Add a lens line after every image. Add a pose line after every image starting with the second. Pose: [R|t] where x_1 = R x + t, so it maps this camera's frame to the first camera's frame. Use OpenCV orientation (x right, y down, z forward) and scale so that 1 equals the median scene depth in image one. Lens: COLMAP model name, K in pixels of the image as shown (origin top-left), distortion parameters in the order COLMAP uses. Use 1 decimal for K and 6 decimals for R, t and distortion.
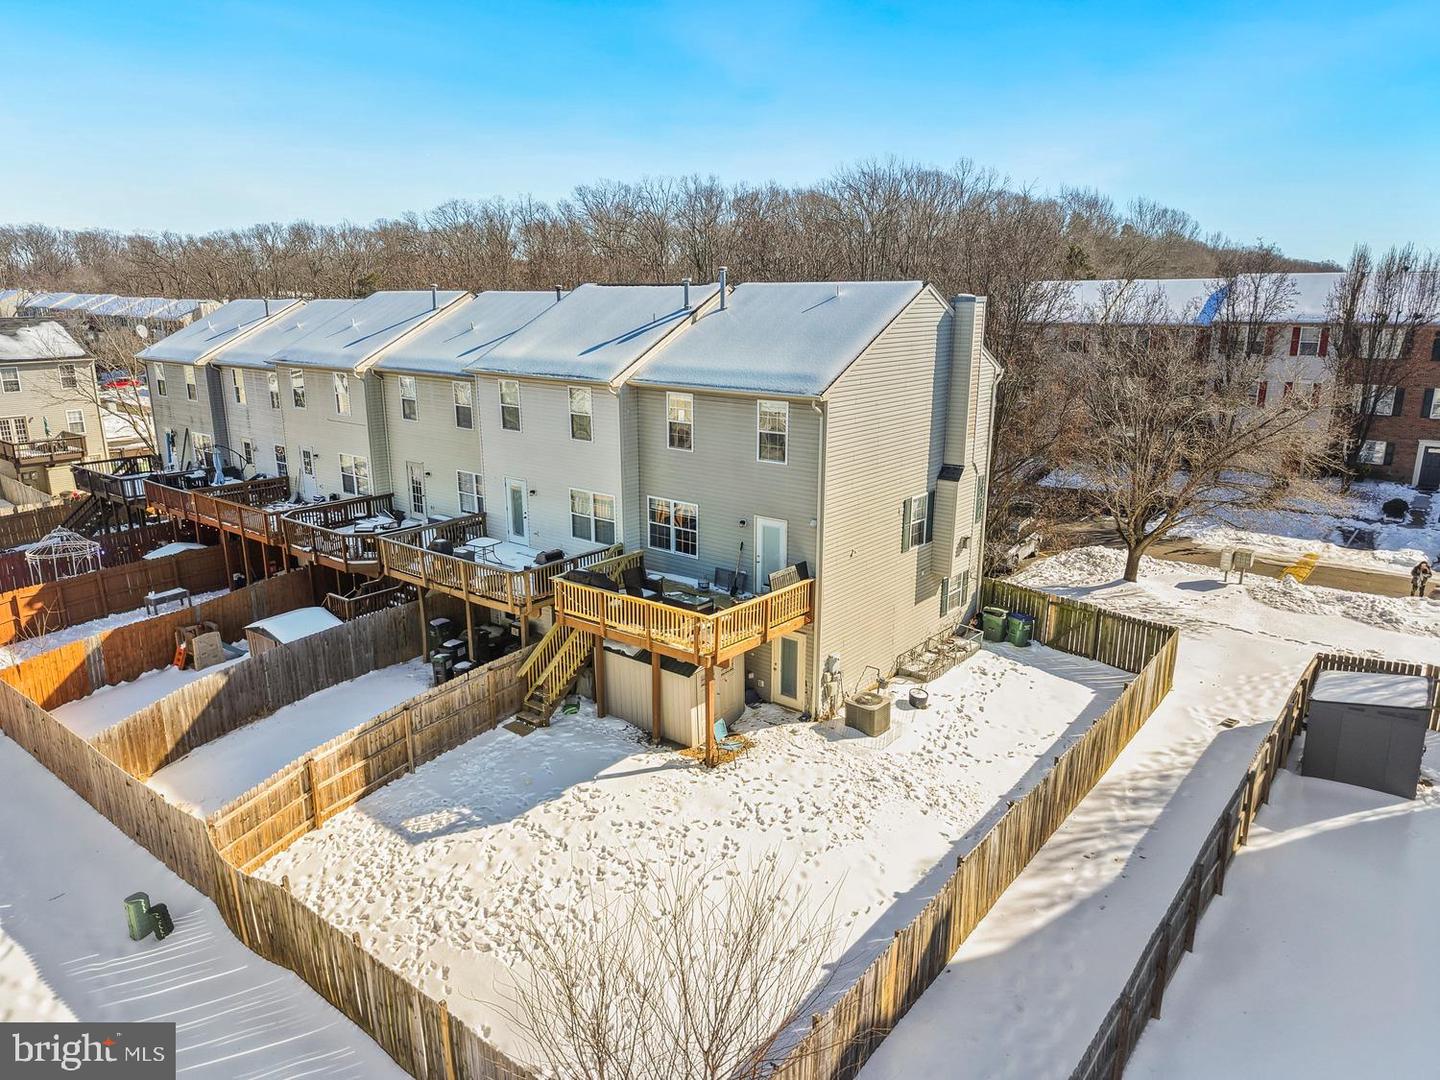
lens RADIAL K [[959.0, 0, 720.0], [0, 959.0, 540.0], [0, 0, 1]] dist [0.021775, -0.002932]
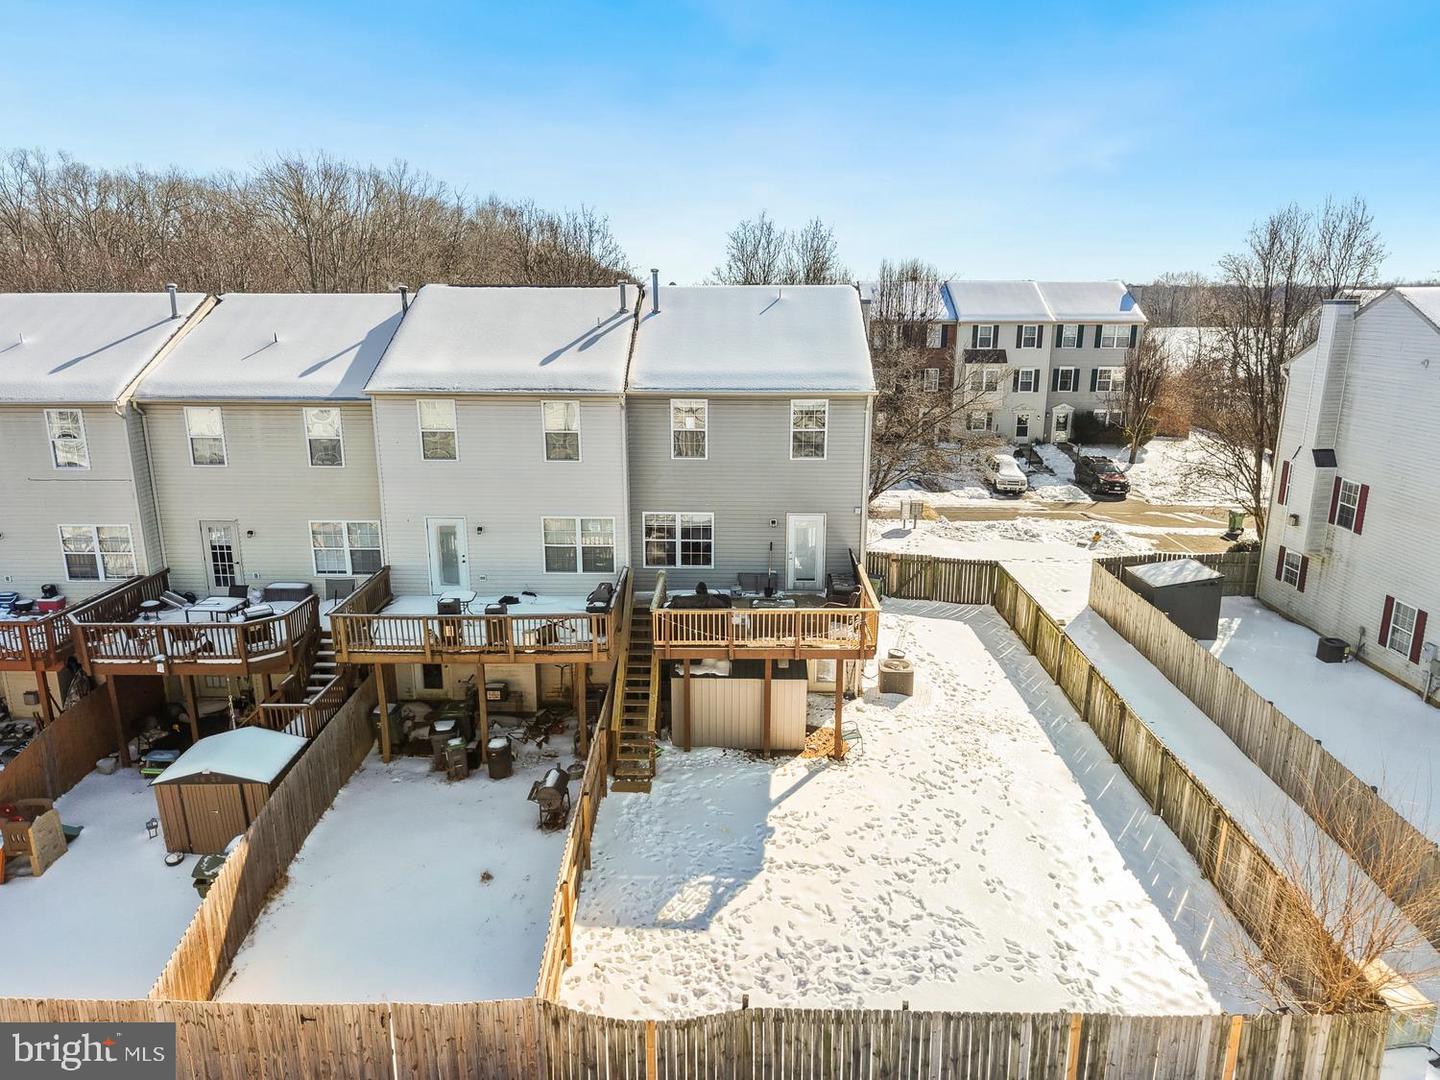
lens RADIAL K [[959.0, 0, 720.0], [0, 959.0, 540.0], [0, 0, 1]] dist [0.021775, -0.002932]
pose [[0.797068, -0.151735, 0.584516, -0.588184], [0.155476, 0.986852, 0.044166, -0.051075], [-0.583533, 0.055674, 0.810179, 0.210351]]
